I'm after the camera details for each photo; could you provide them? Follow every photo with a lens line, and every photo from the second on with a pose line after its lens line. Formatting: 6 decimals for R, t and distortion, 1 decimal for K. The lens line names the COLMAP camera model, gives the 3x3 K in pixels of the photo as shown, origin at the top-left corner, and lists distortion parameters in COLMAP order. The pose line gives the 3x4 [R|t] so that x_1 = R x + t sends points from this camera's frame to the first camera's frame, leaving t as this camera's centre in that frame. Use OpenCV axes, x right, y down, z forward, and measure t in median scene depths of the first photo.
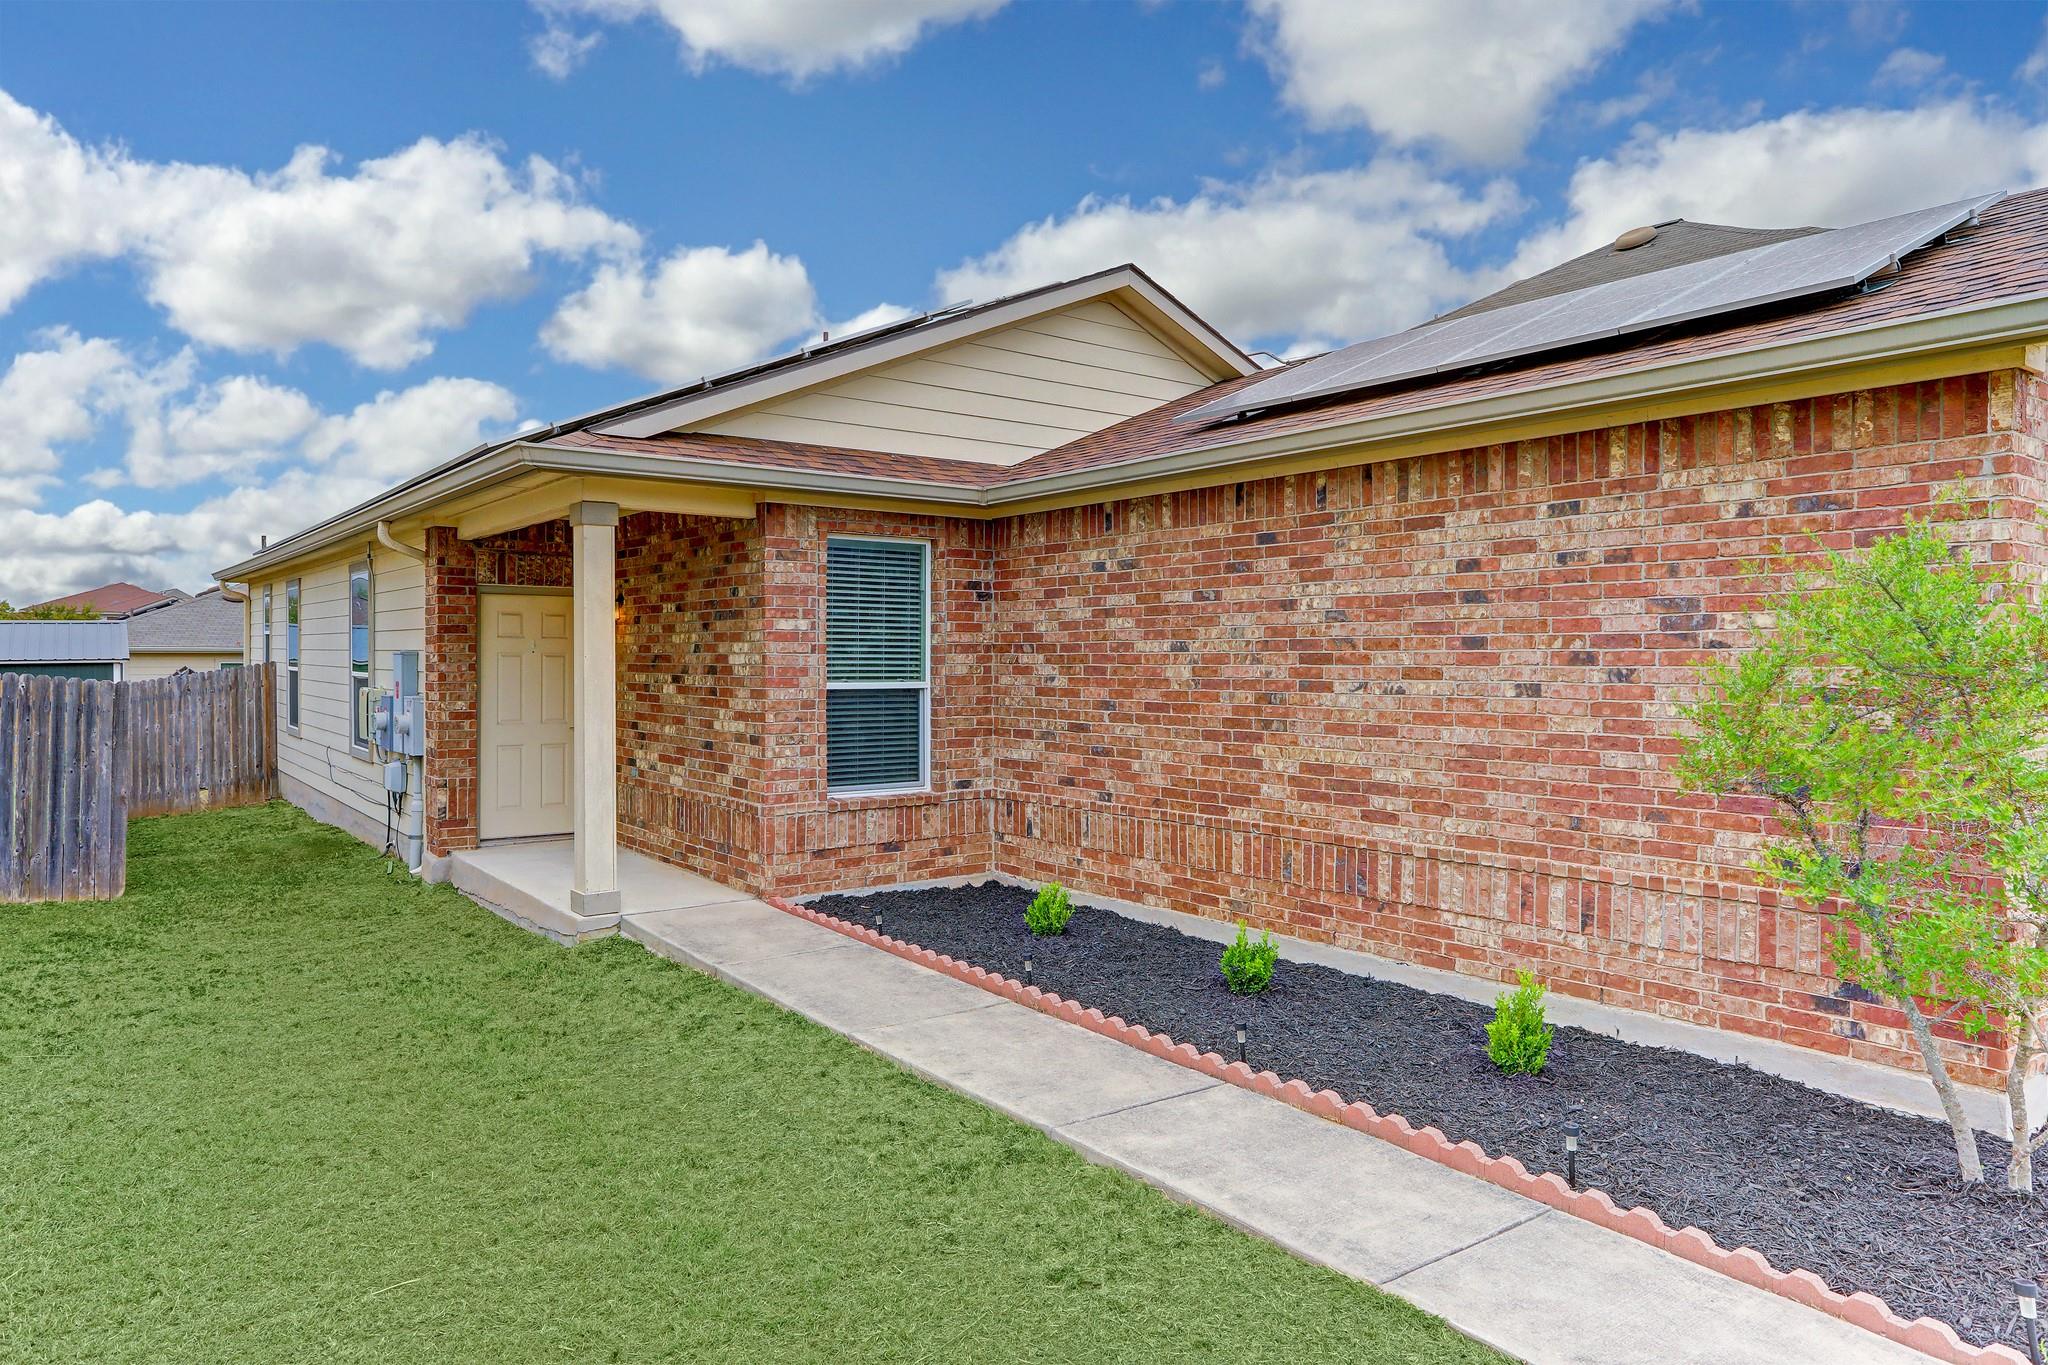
lens RADIAL K [[1313.1, 0, 1024.0], [0, 1313.1, 682.5], [0, 0, 1]] dist [-0.008231, 0.001010]
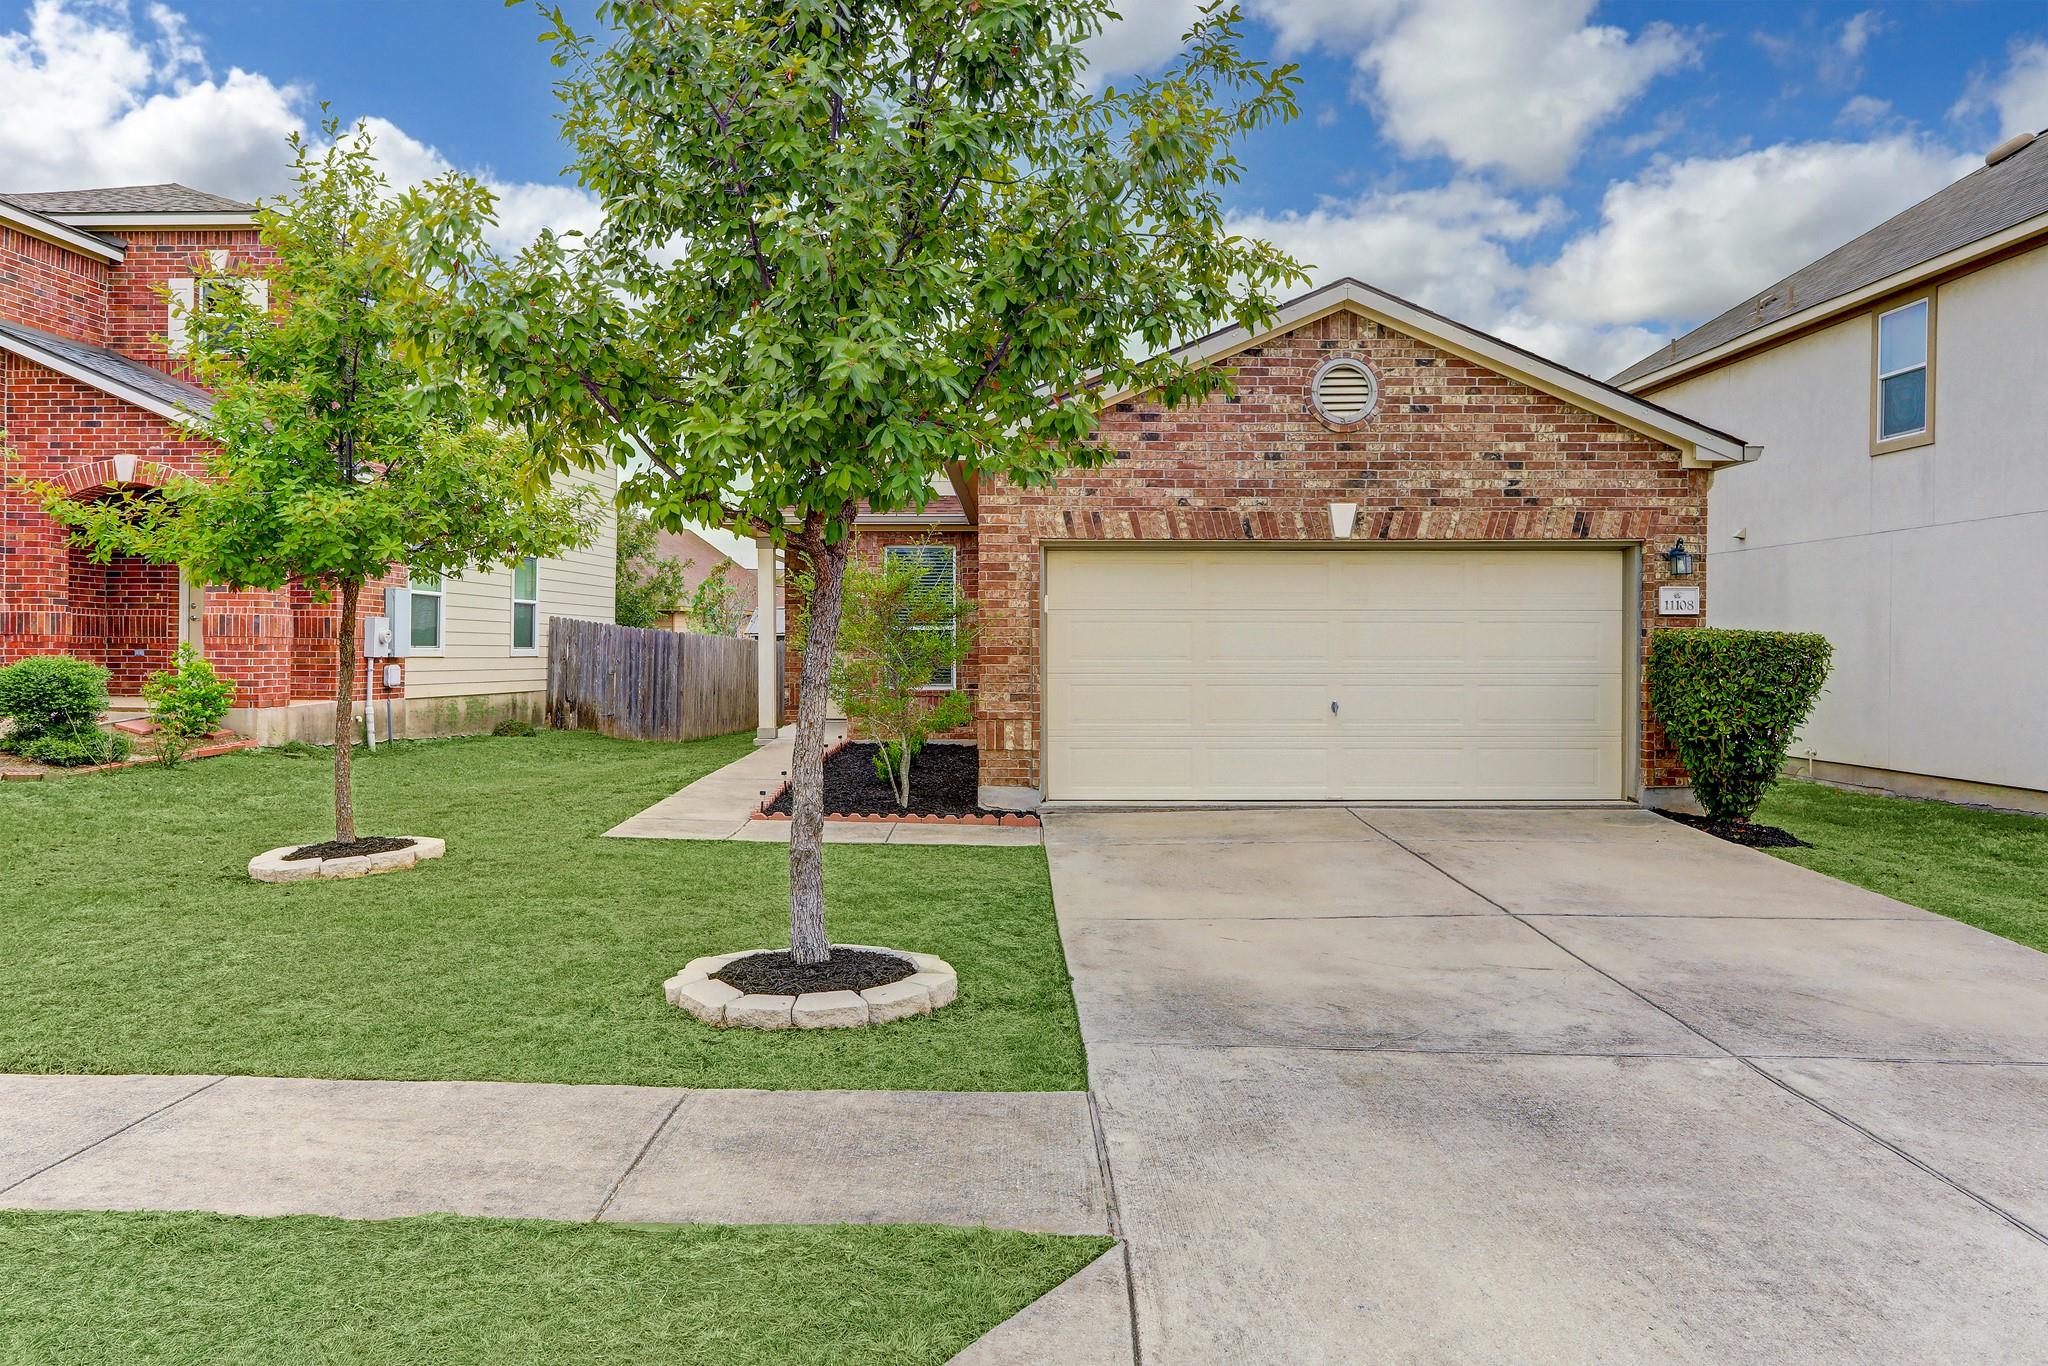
lens RADIAL K [[1523.9, 0, 986.5], [0, 1523.9, 676.5], [0, 0, 1]] dist [-0.006151, 0.004431]
pose [[0.779713, 0.011788, -0.626026, 1.273671], [-0.009974, 0.999930, 0.006406, 0.054363], [0.626058, 0.001249, 0.779776, -0.570594]]
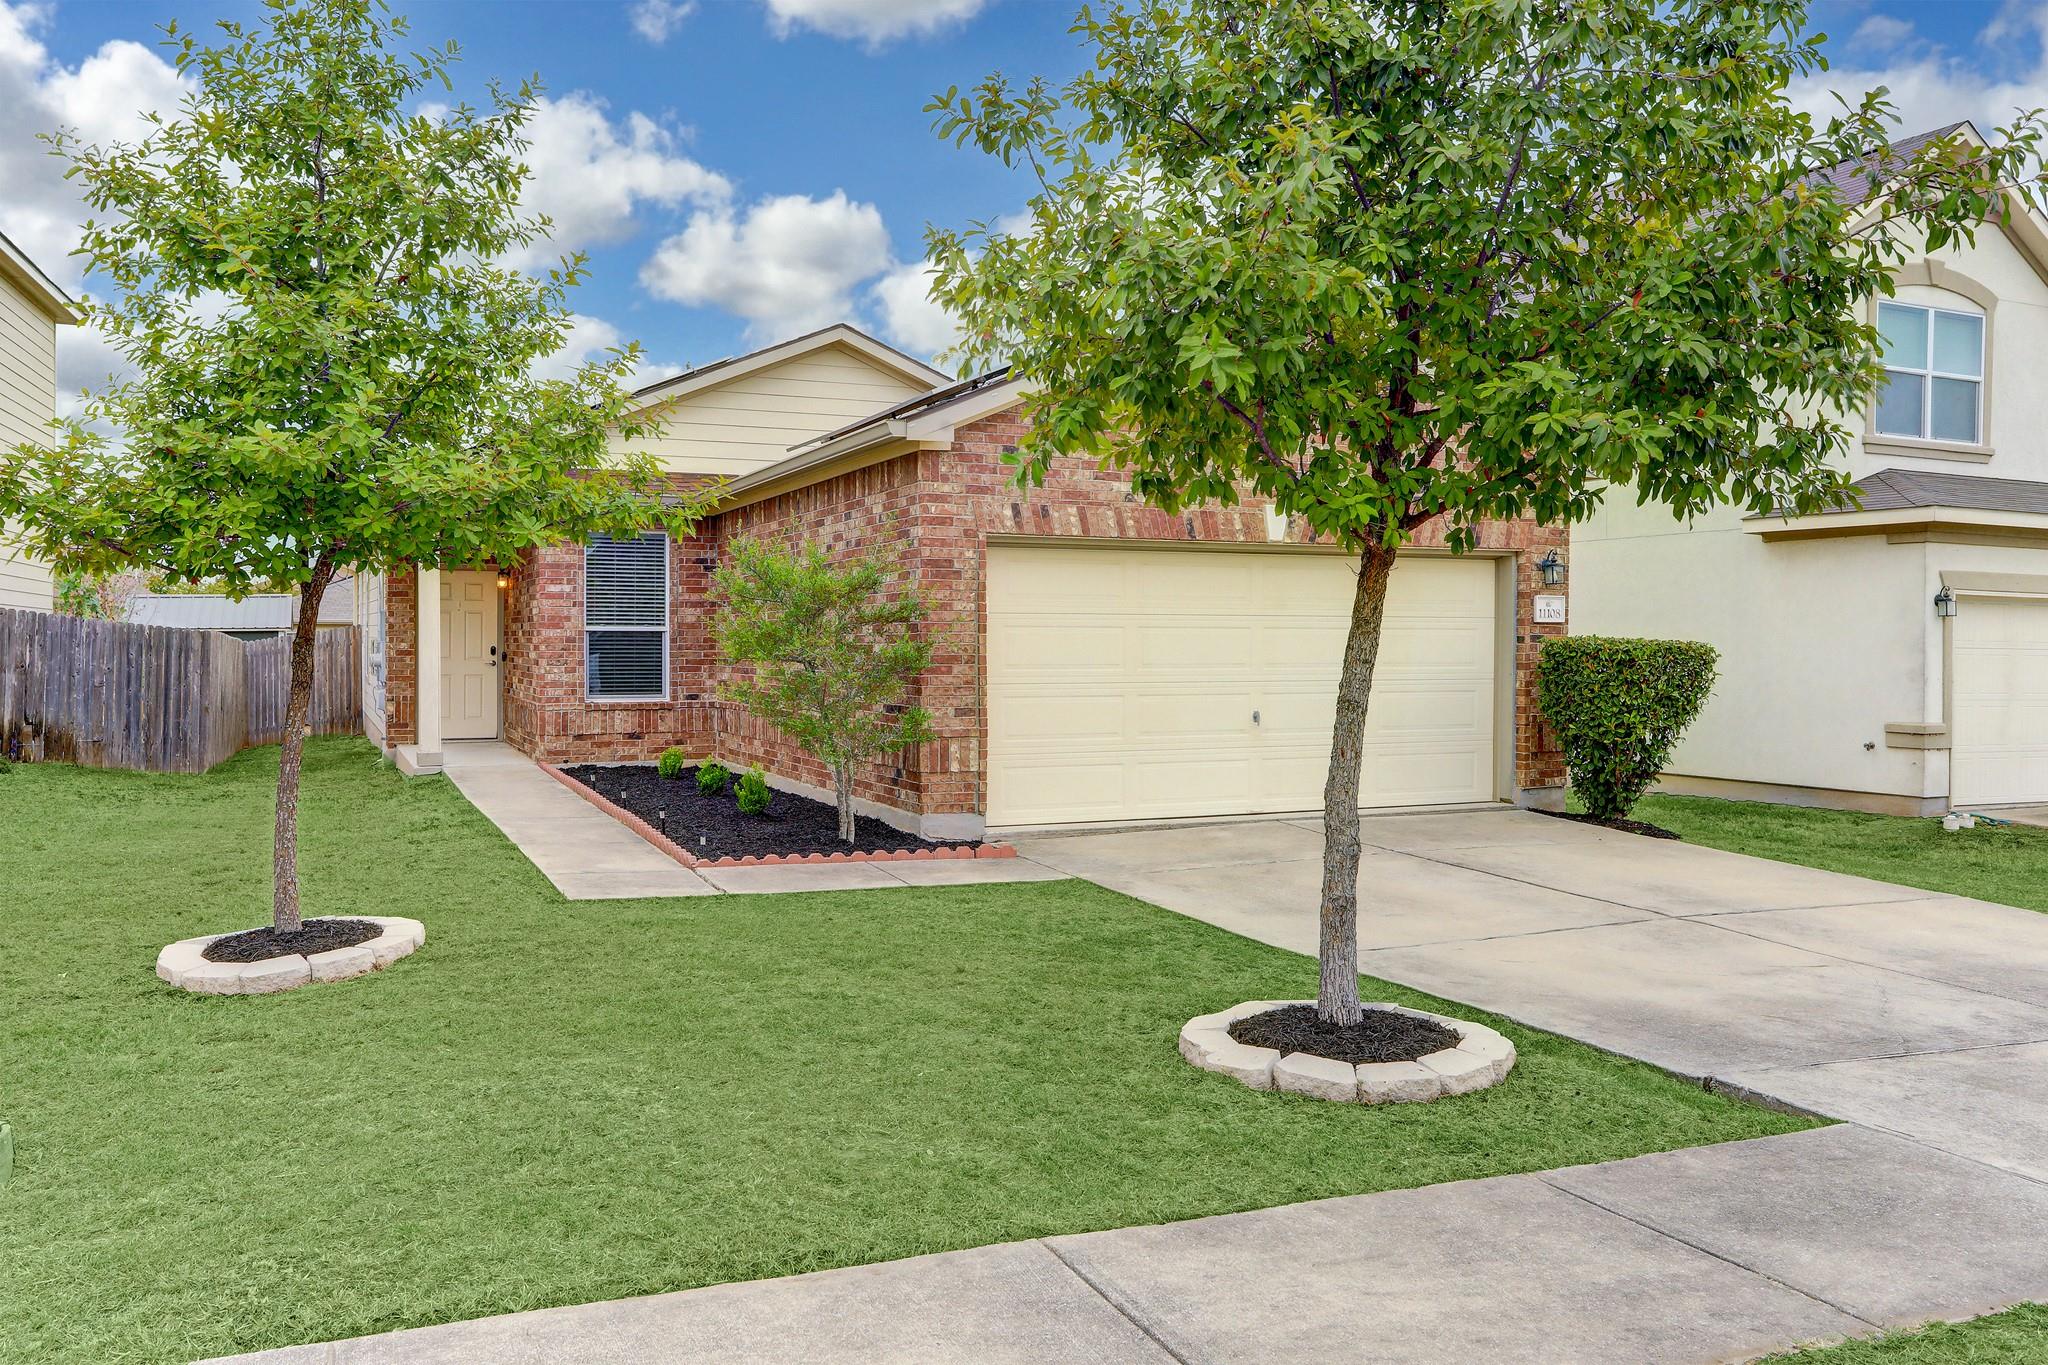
lens RADIAL K [[1694.5, 0, 1021.8], [0, 1694.5, 661.1], [0, 0, 1]] dist [0.005524, 0.013979]
pose [[0.972041, 0.002607, -0.234796, 0.788433], [-0.003942, 0.999979, -0.005216, 0.047920], [0.234777, 0.005996, 0.972031, -0.784041]]
